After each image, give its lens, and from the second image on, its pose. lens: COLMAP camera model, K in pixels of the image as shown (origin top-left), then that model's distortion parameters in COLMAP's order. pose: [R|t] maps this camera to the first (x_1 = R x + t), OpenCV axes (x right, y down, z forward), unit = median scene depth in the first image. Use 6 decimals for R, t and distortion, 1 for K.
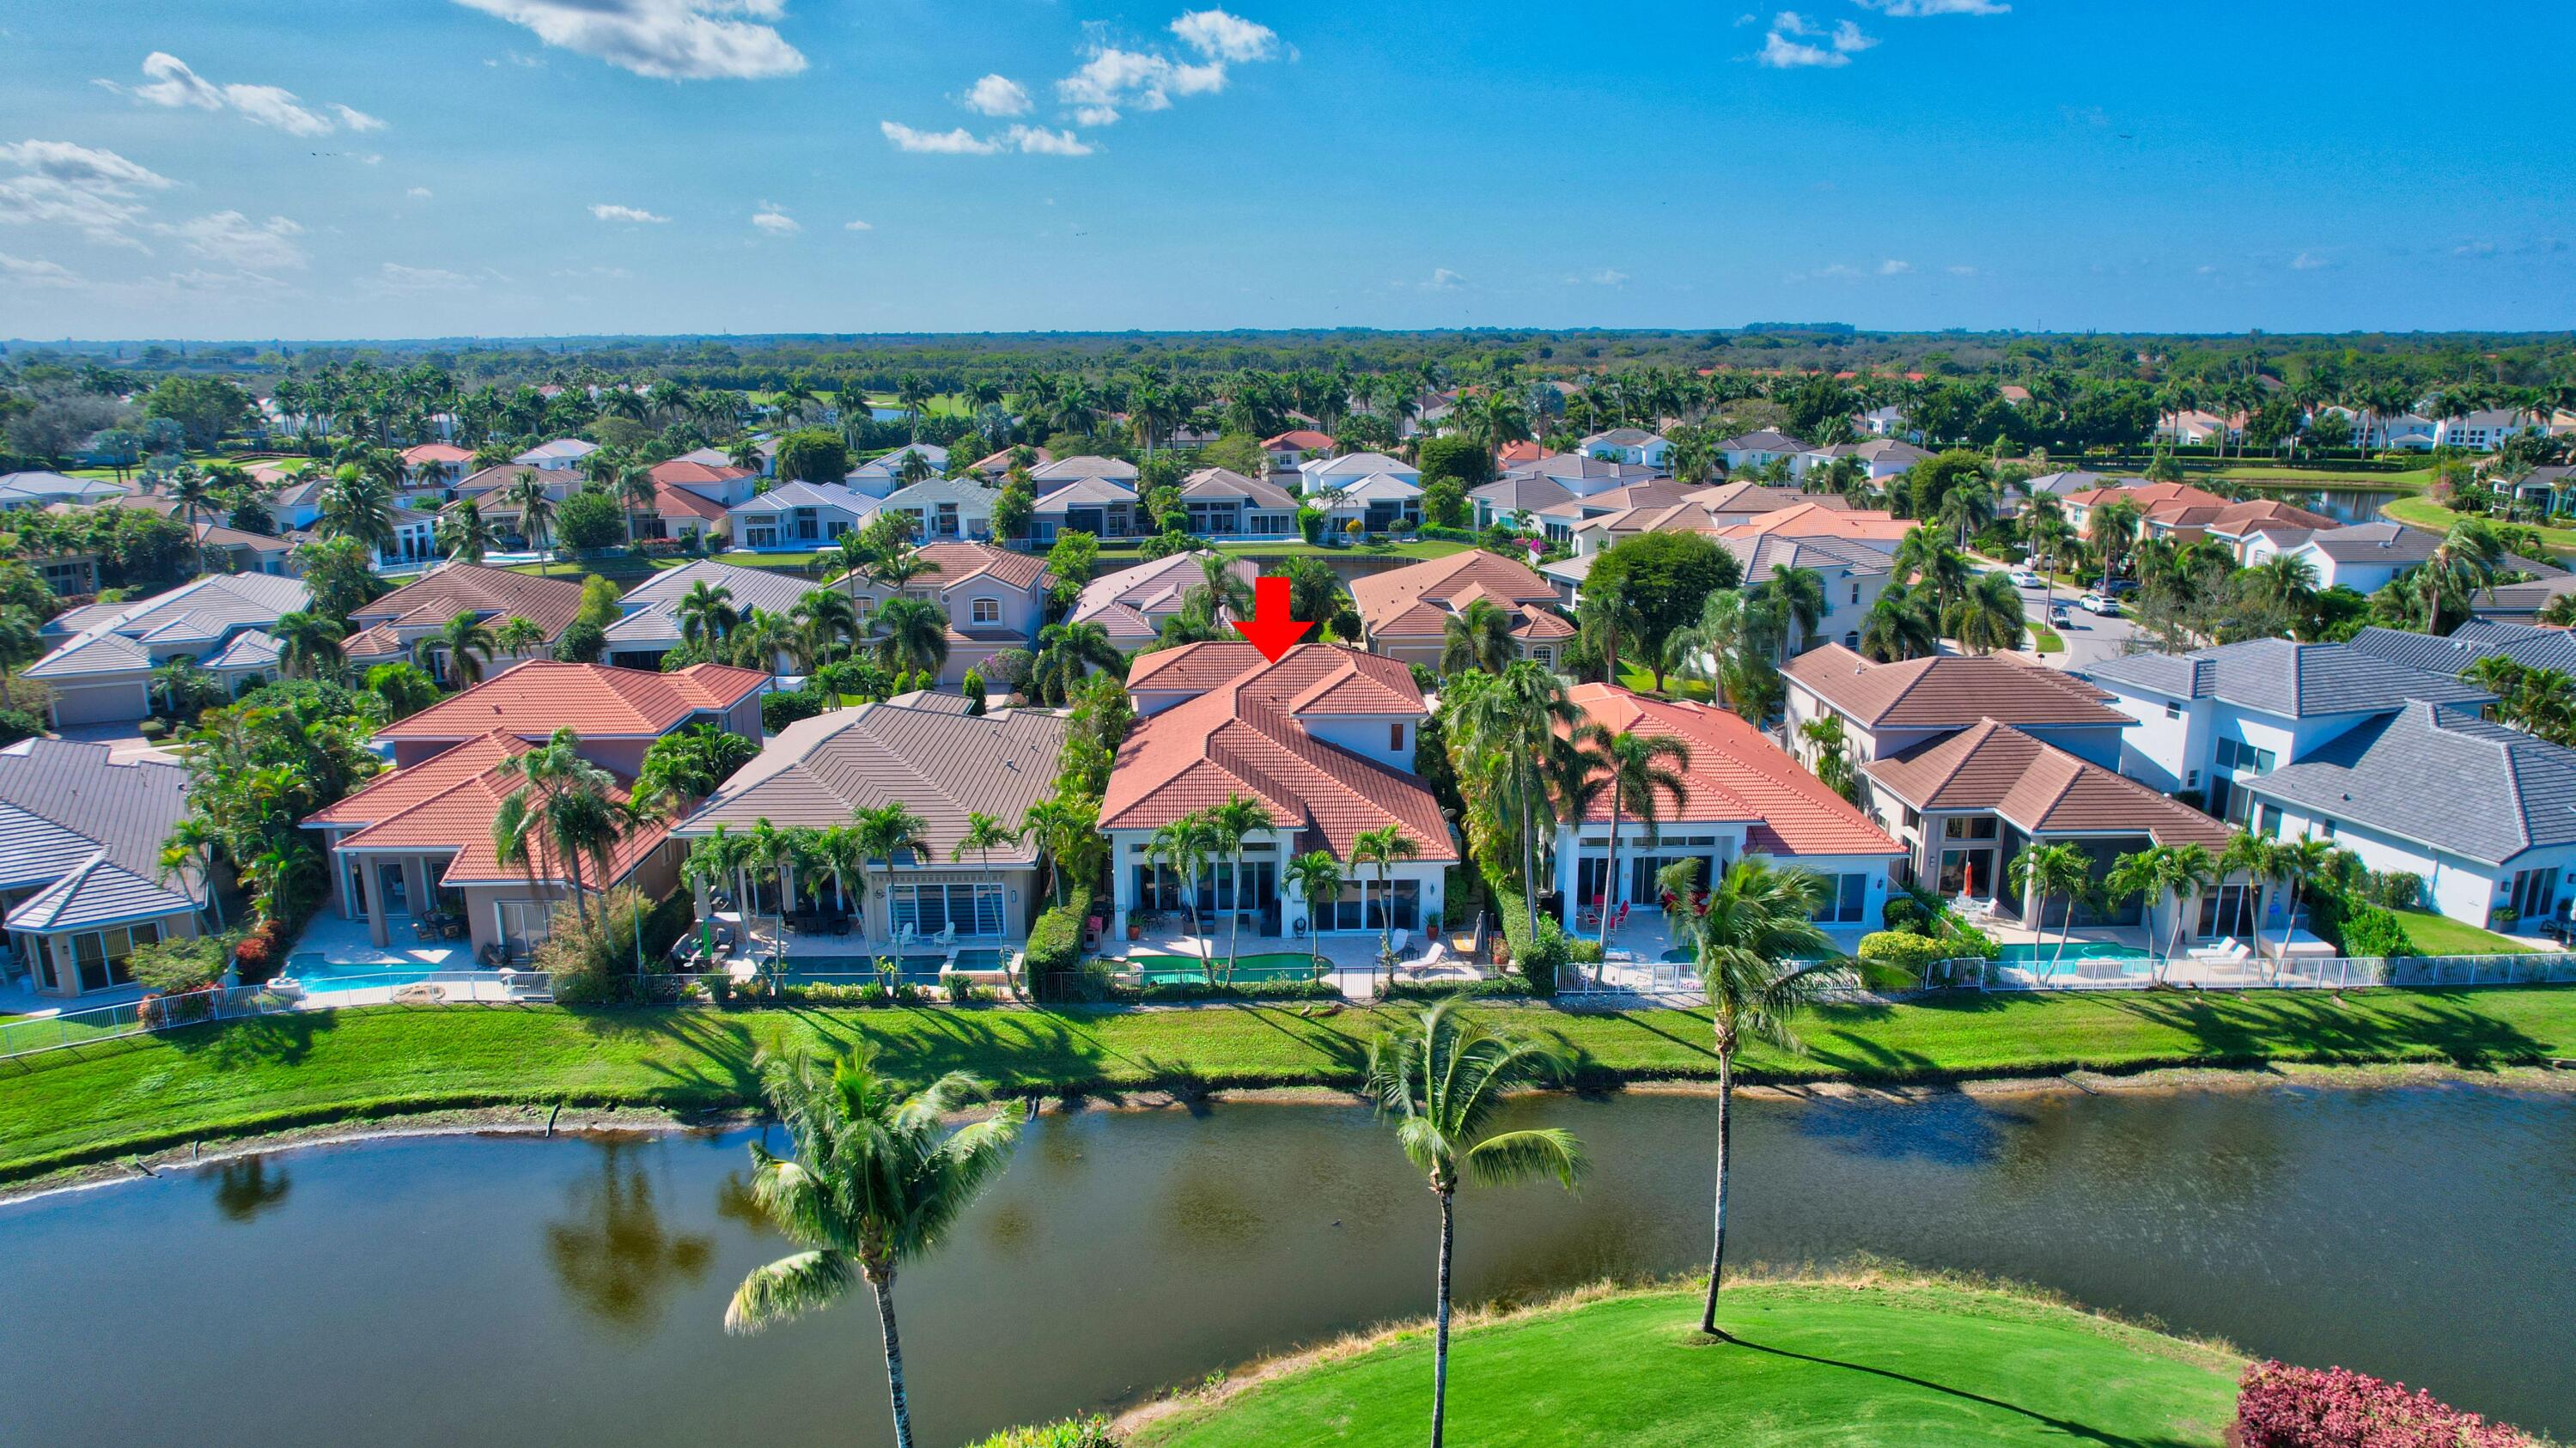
lens RADIAL K [[1640.6, 0, 1290.9], [0, 1640.6, 738.0], [0, 0, 1]] dist [-0.090346, 0.077364]
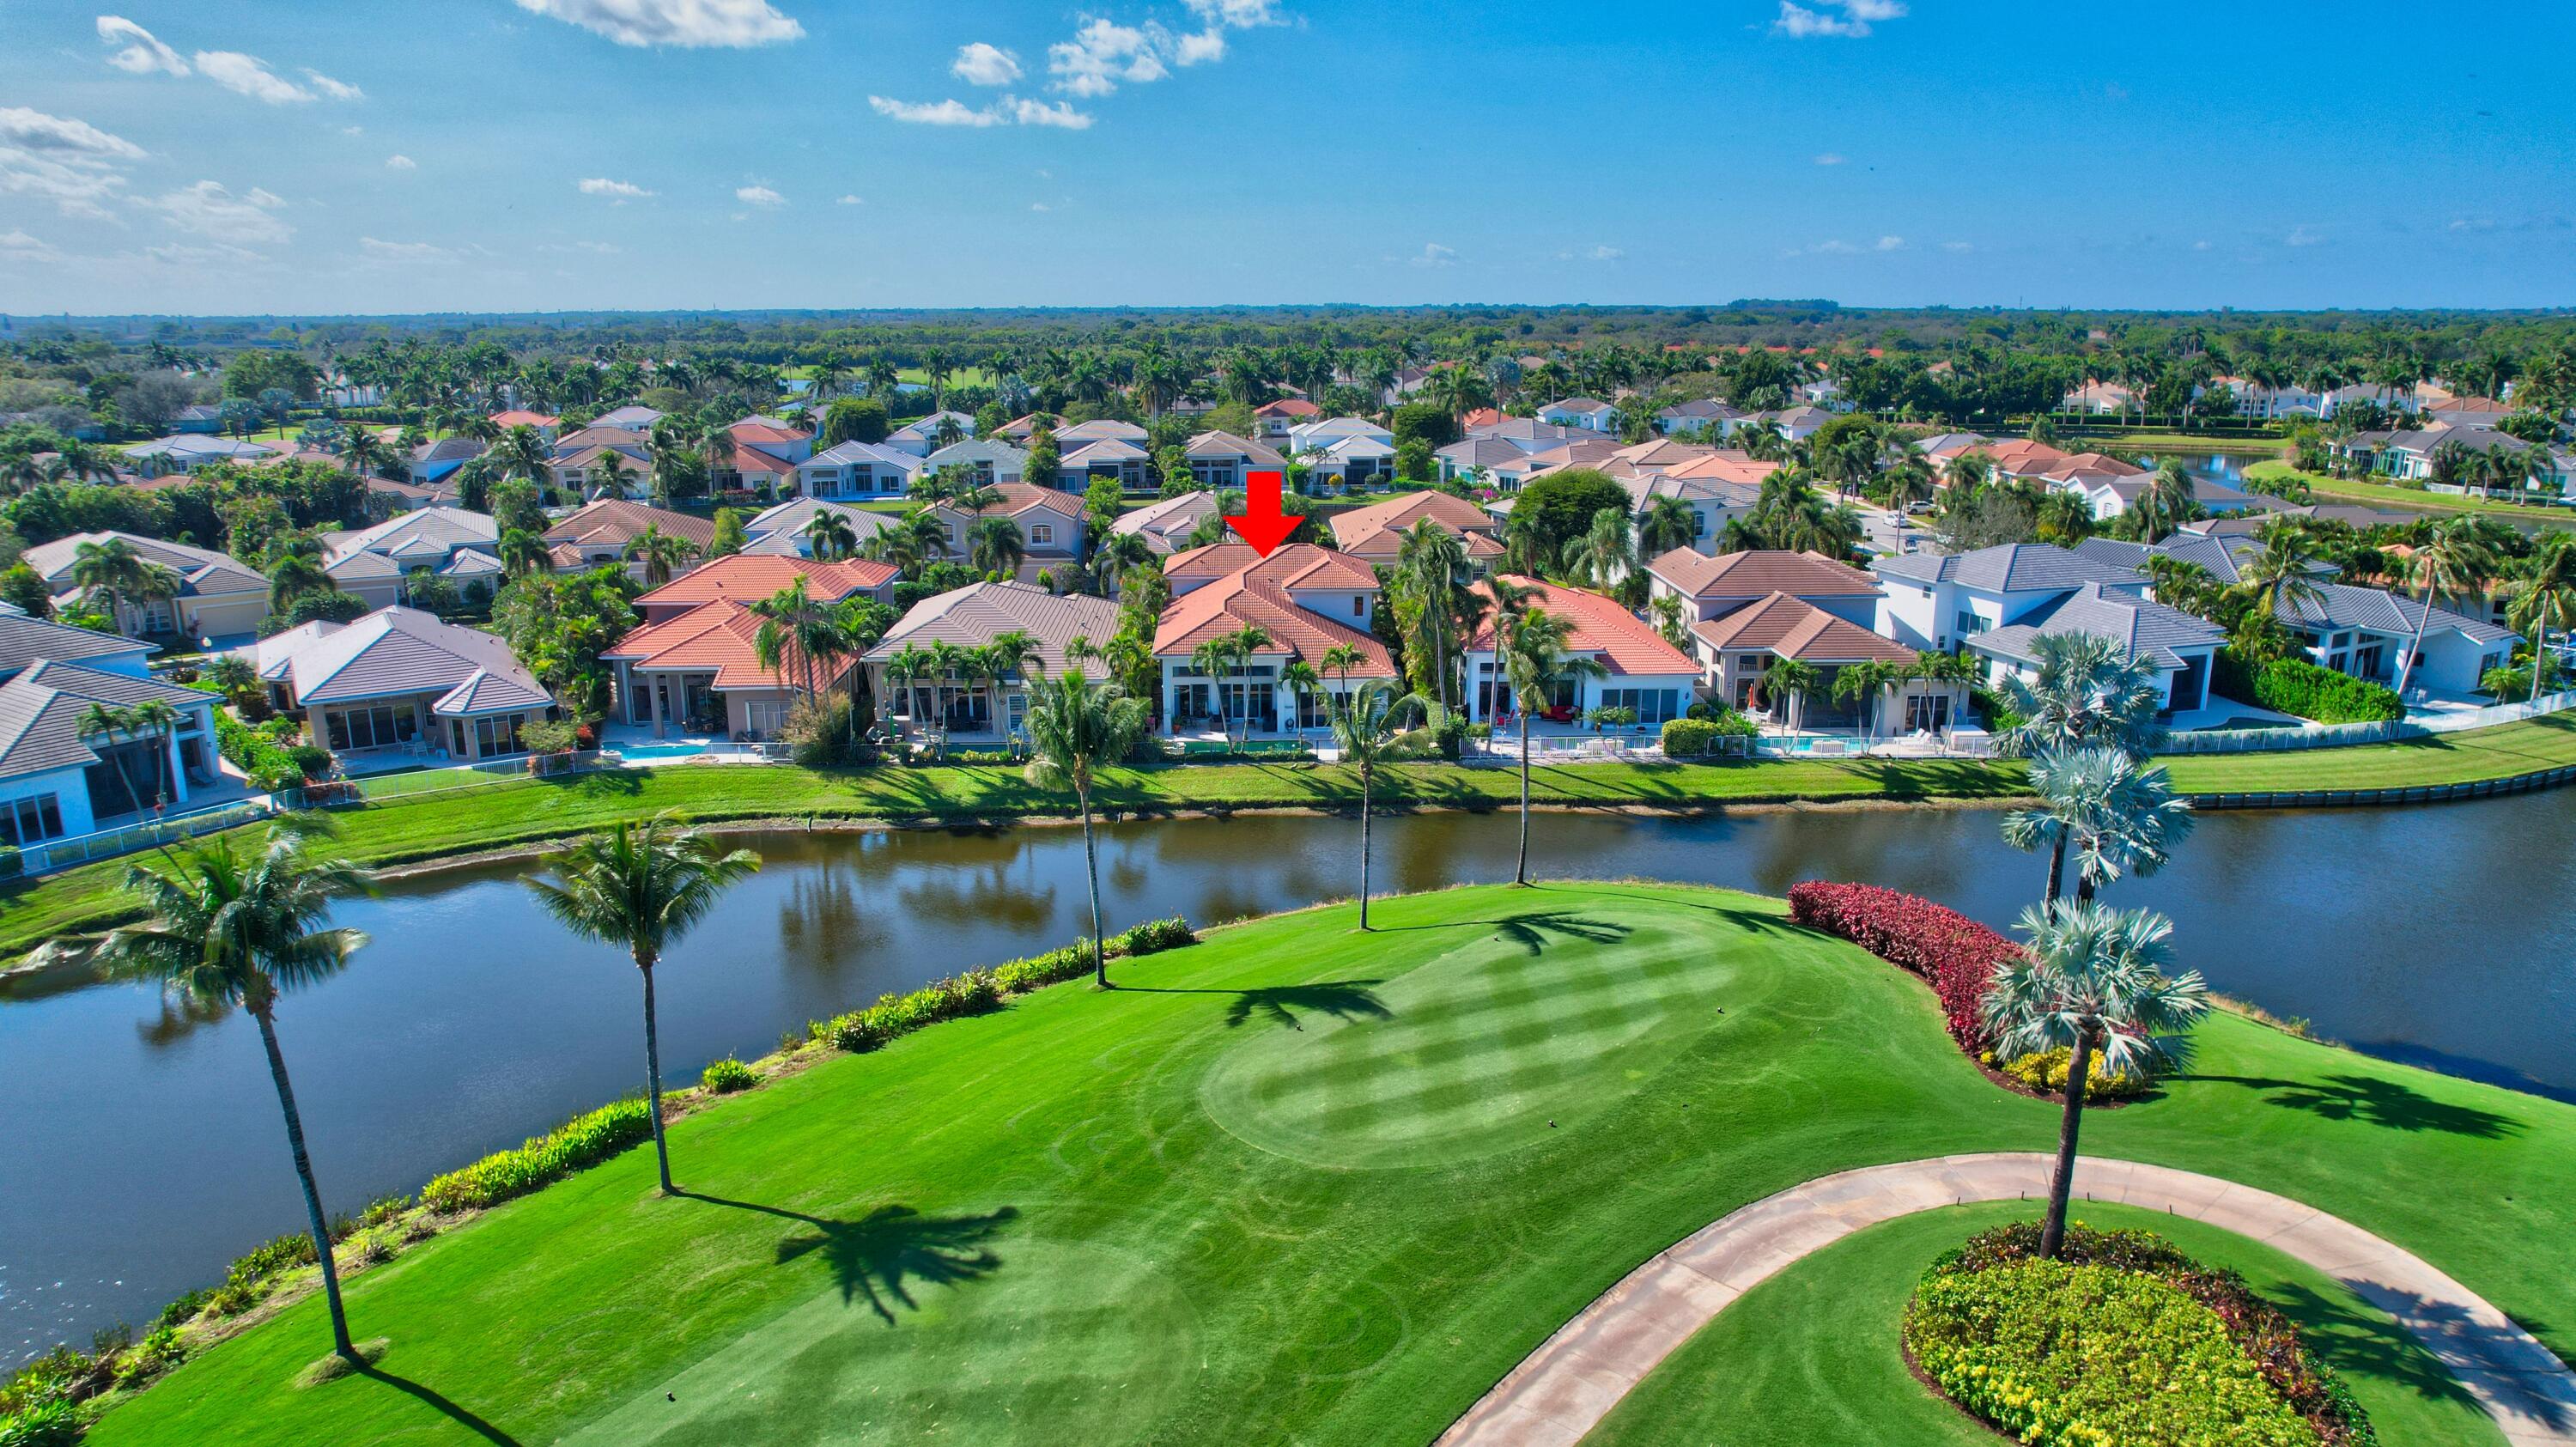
lens RADIAL K [[1640.8, 0, 1290.9], [0, 1640.8, 737.5], [0, 0, 1]] dist [-0.090346, 0.077364]
pose [[0.999976, -0.000862, 0.006814, -0.003454], [0.000768, 0.999906, 0.013714, 0.101584], [-0.006825, -0.013708, 0.999883, -0.442484]]
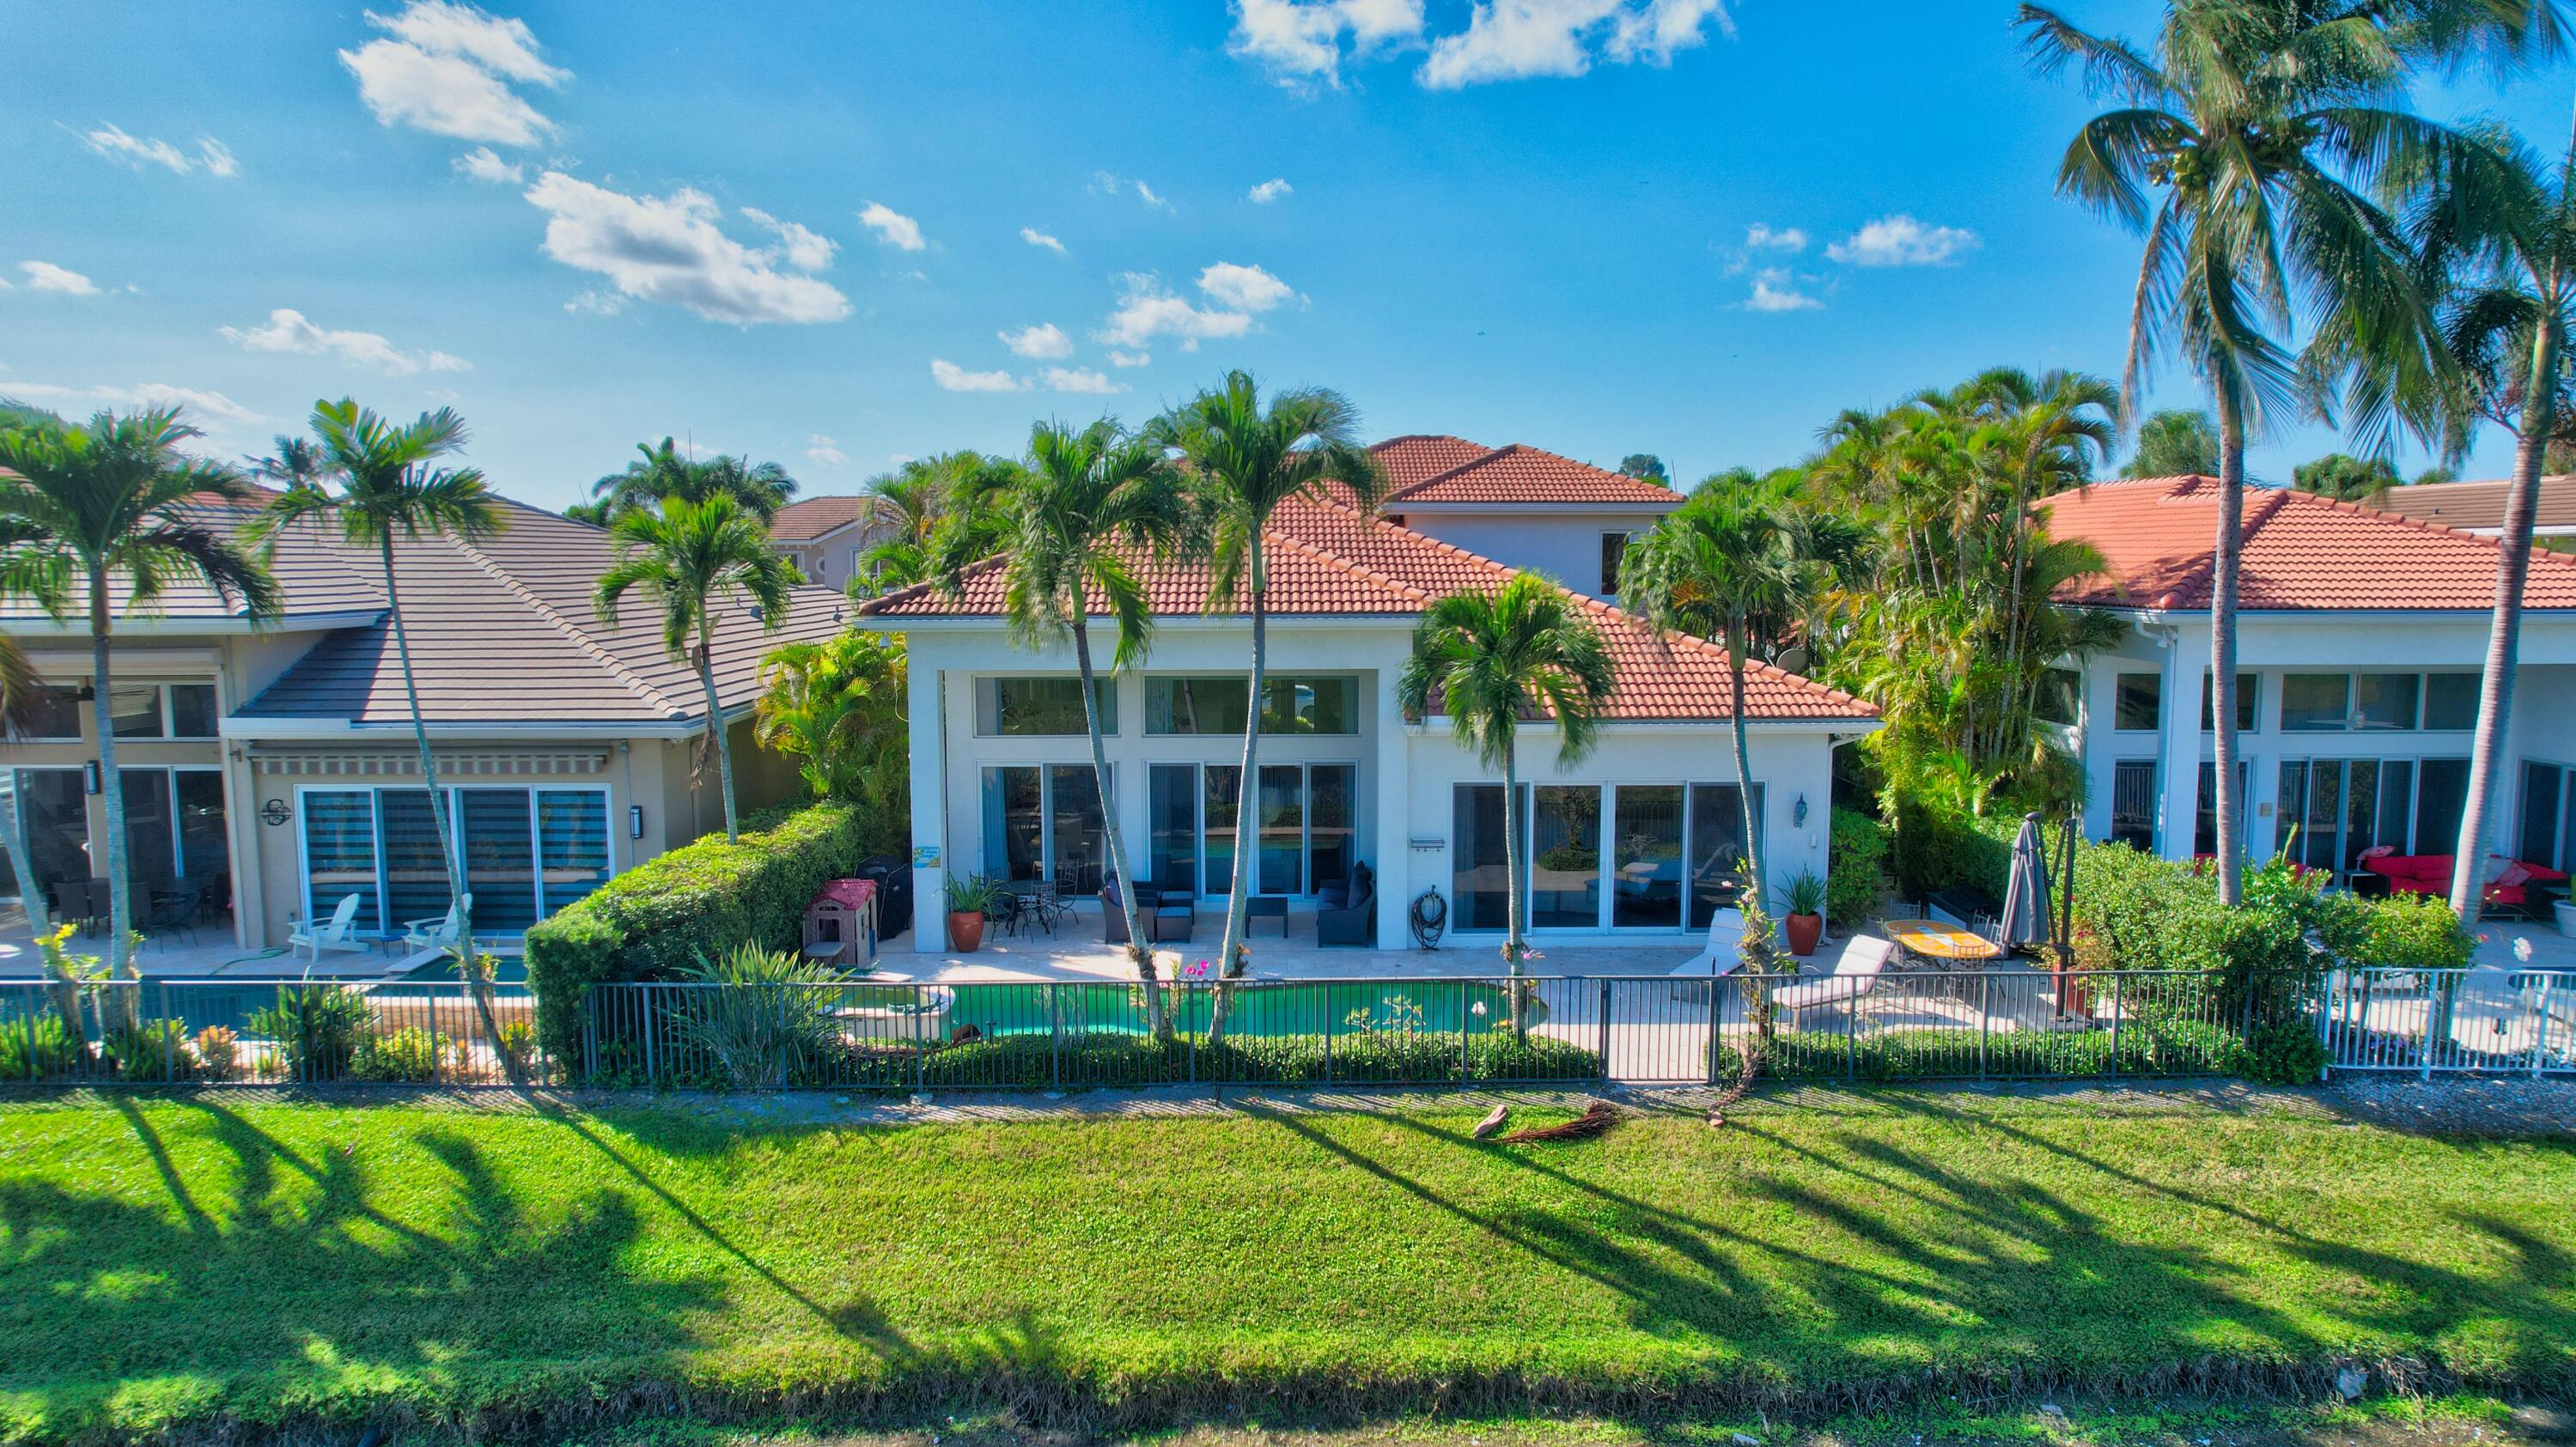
lens RADIAL K [[1640.6, 0, 1290.9], [0, 1640.6, 737.5], [0, 0, 1]] dist [-0.090346, 0.077364]
pose [[0.999782, 0.003389, -0.020588, -0.016552], [-0.006191, 0.990468, -0.137602, 0.119483], [0.019926, 0.137699, 0.990274, 0.609207]]
